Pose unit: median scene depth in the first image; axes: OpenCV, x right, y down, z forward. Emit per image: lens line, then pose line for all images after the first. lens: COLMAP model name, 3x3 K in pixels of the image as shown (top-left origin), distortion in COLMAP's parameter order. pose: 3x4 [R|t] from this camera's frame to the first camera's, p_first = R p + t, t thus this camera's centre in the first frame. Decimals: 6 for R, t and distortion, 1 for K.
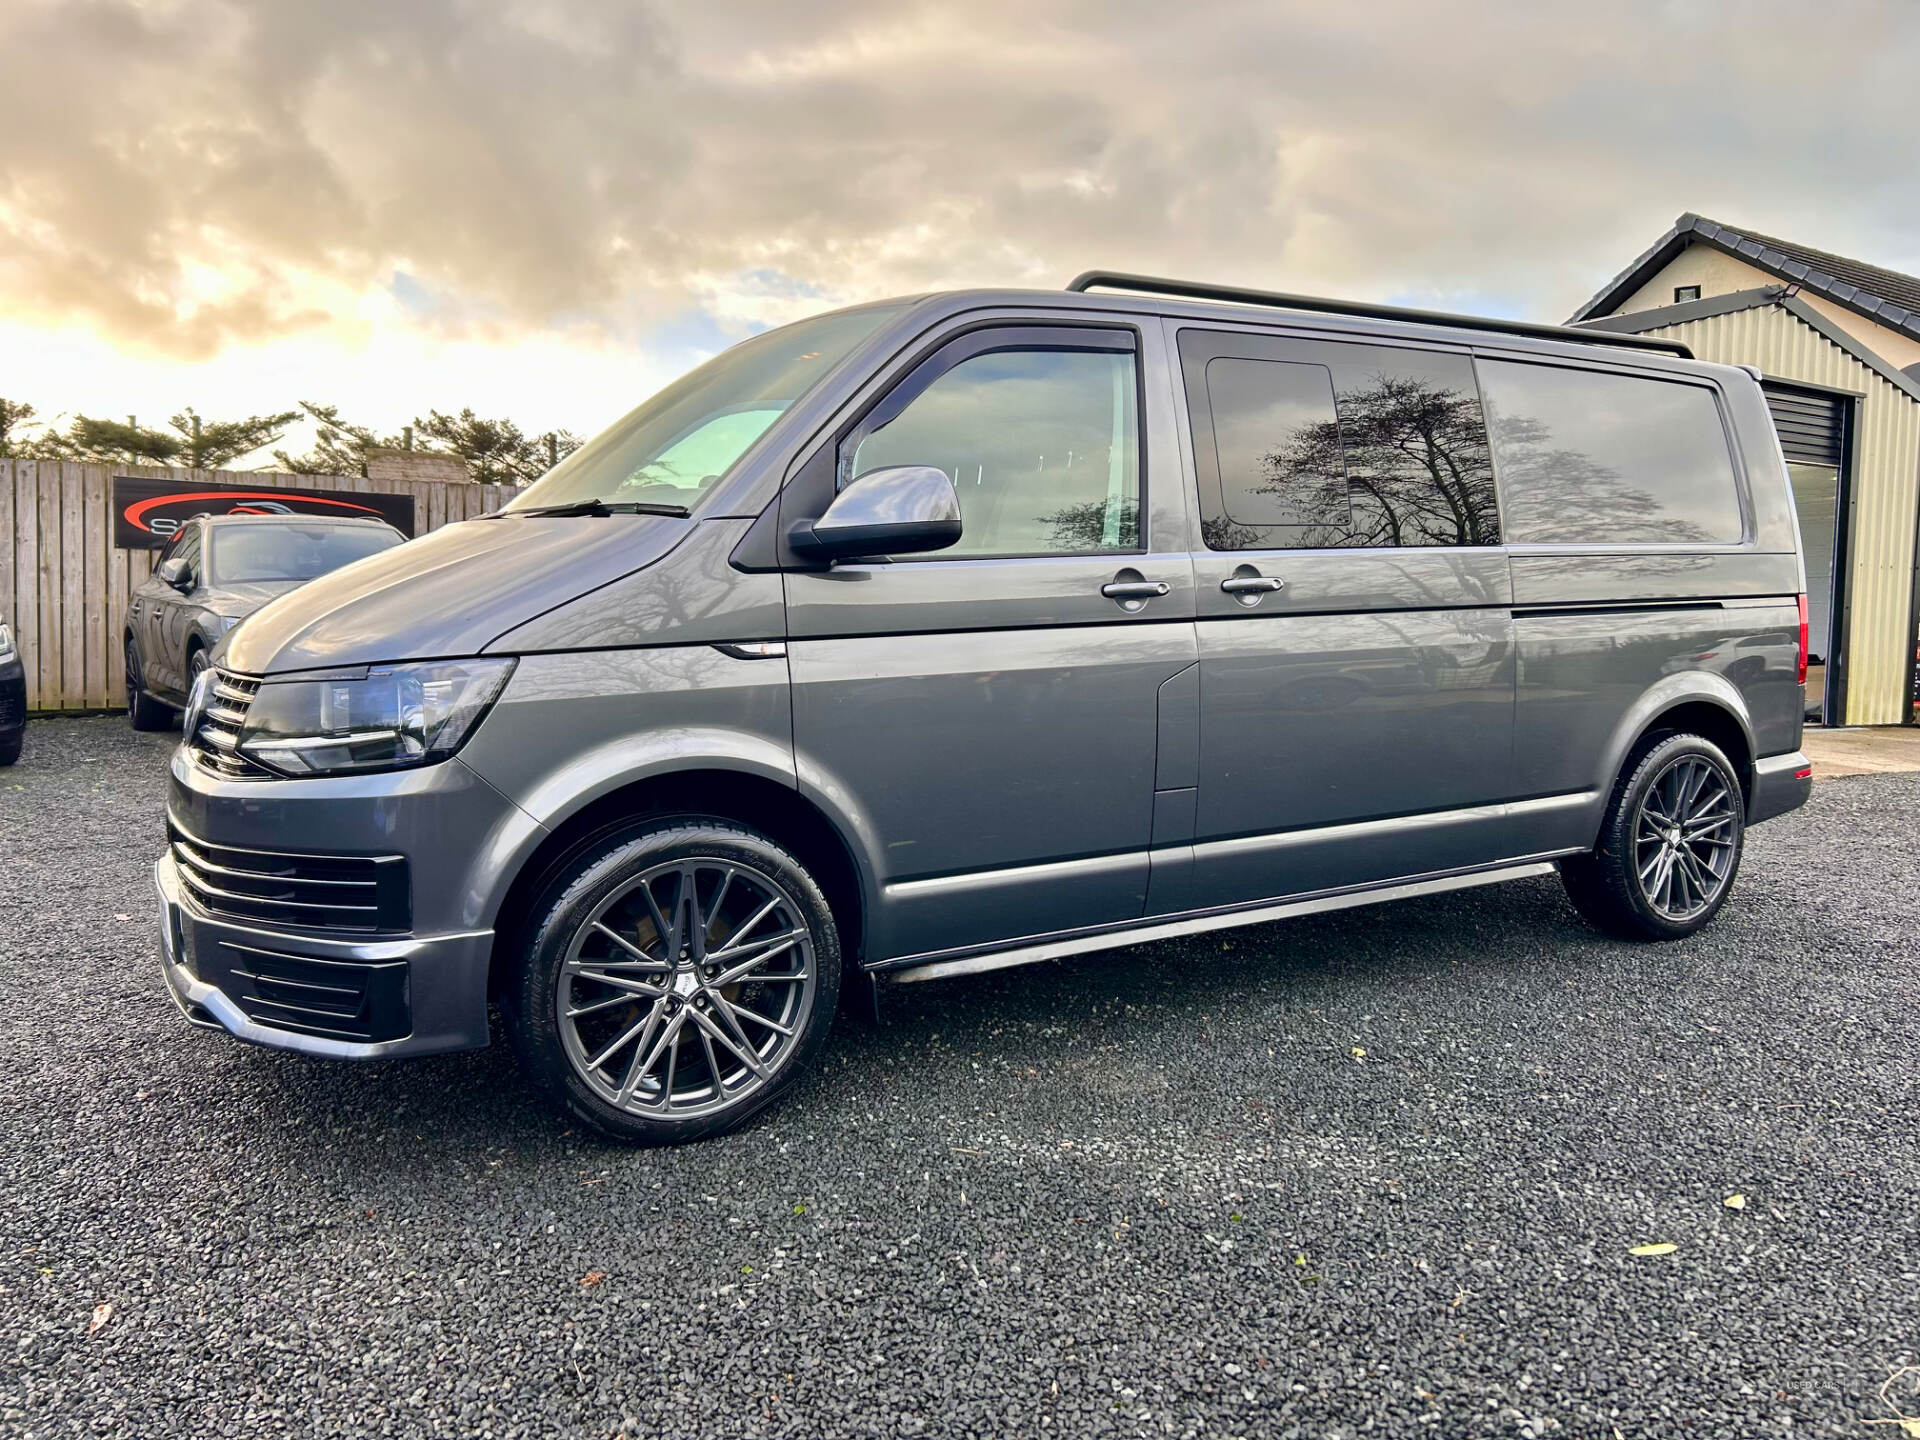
lens RADIAL K [[1501.5, 0, 919.7], [0, 1501.5, 723.2], [0, 0, 1]] dist [0.031257, -0.029781]
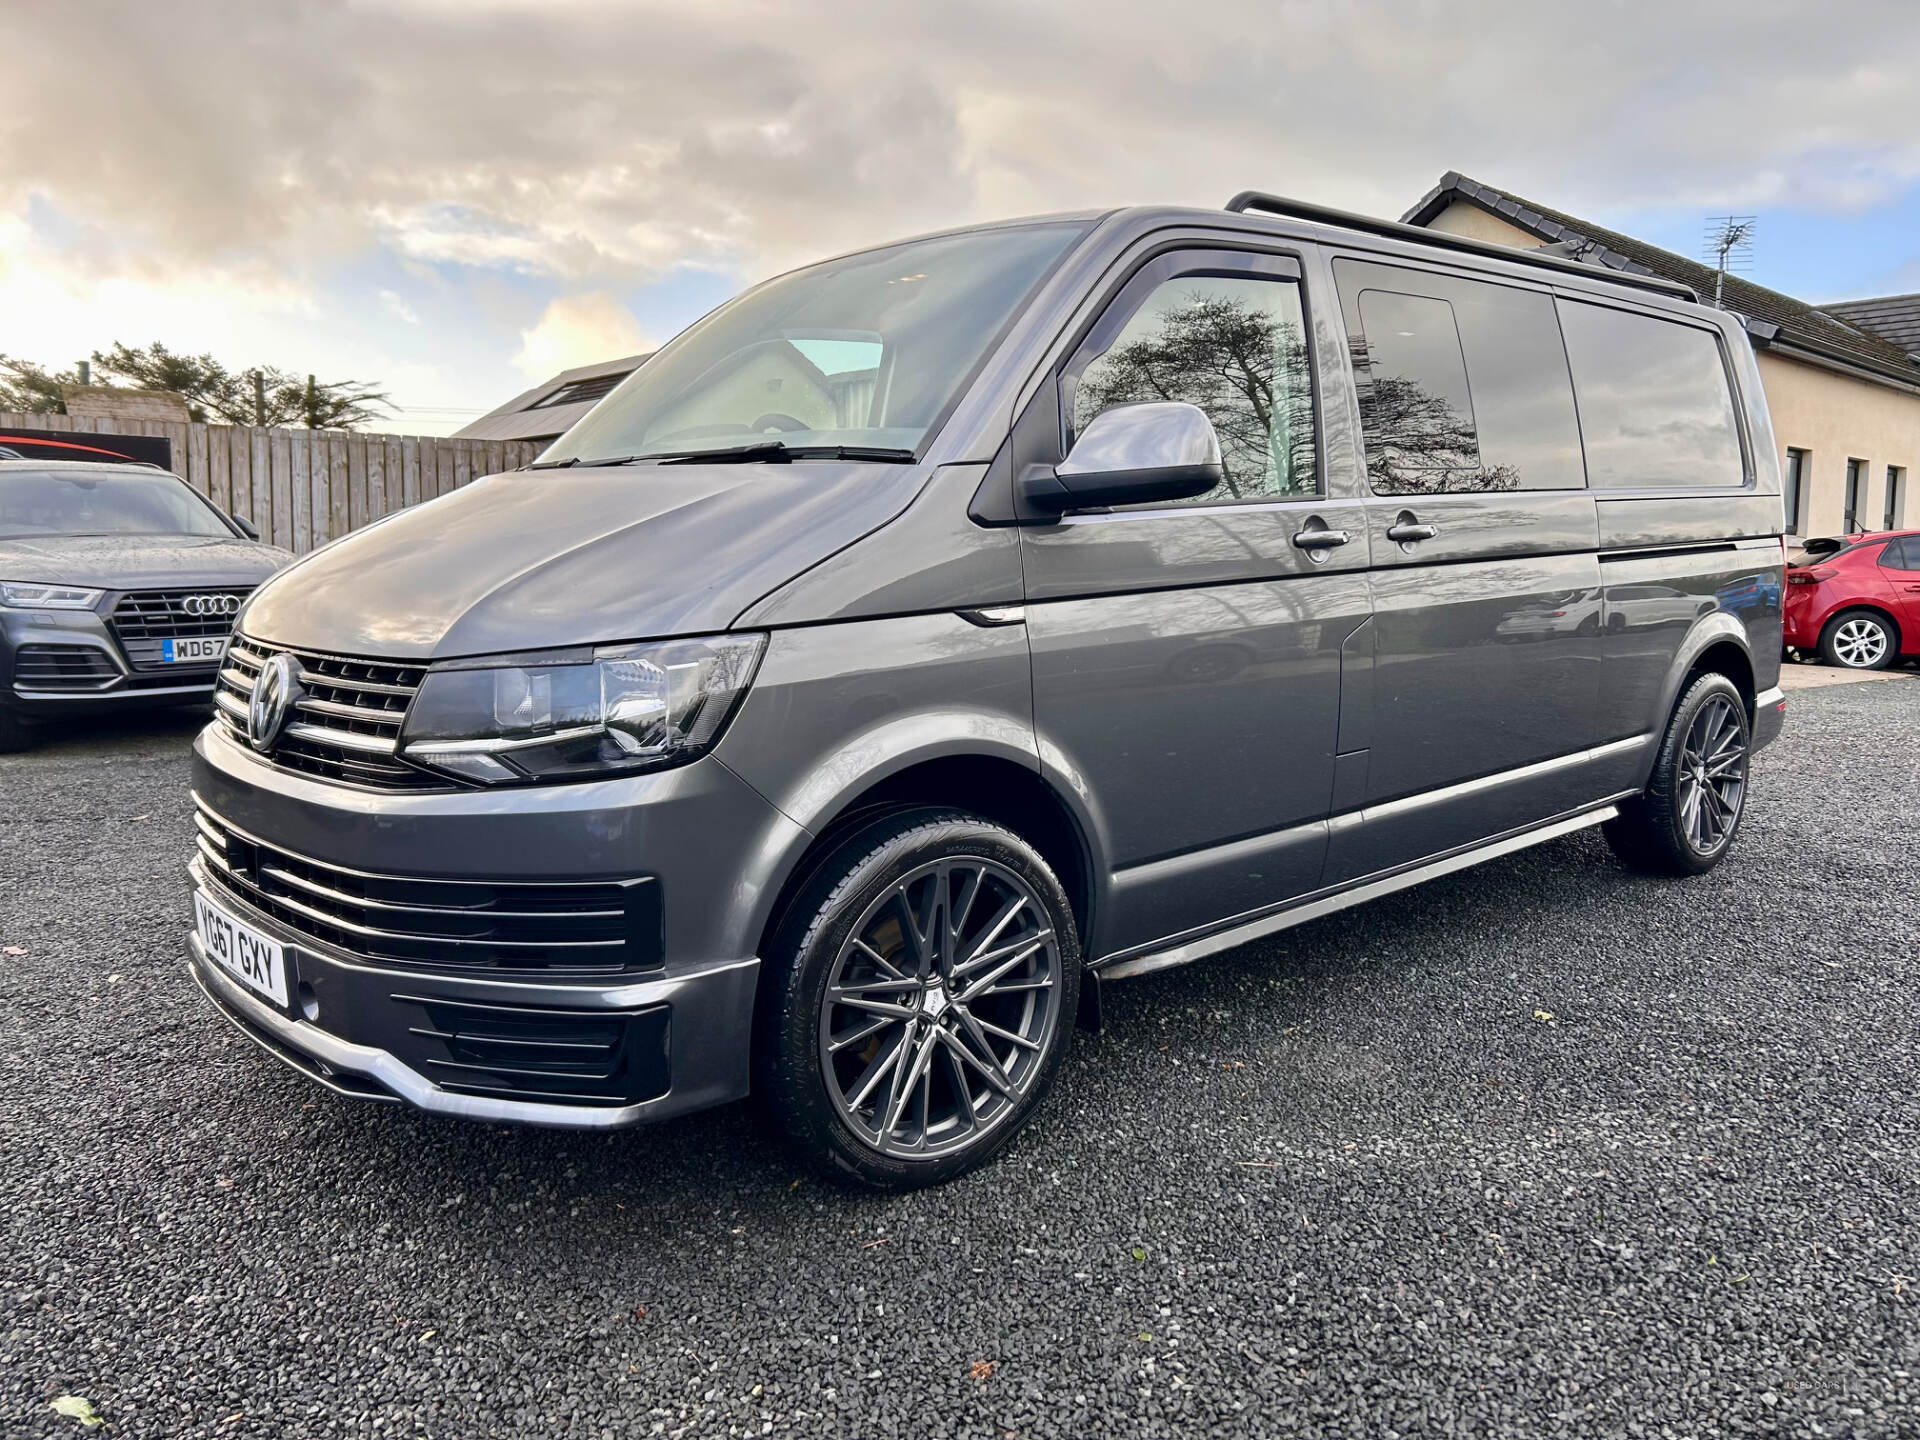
lens RADIAL K [[1501.5, 0, 919.7], [0, 1501.5, 723.2], [0, 0, 1]] dist [0.031257, -0.029781]
pose [[0.981558, -0.039410, 0.187060, -0.316913], [0.033561, 0.998847, 0.034338, -0.017512], [-0.188198, -0.027427, 0.981748, 0.150891]]
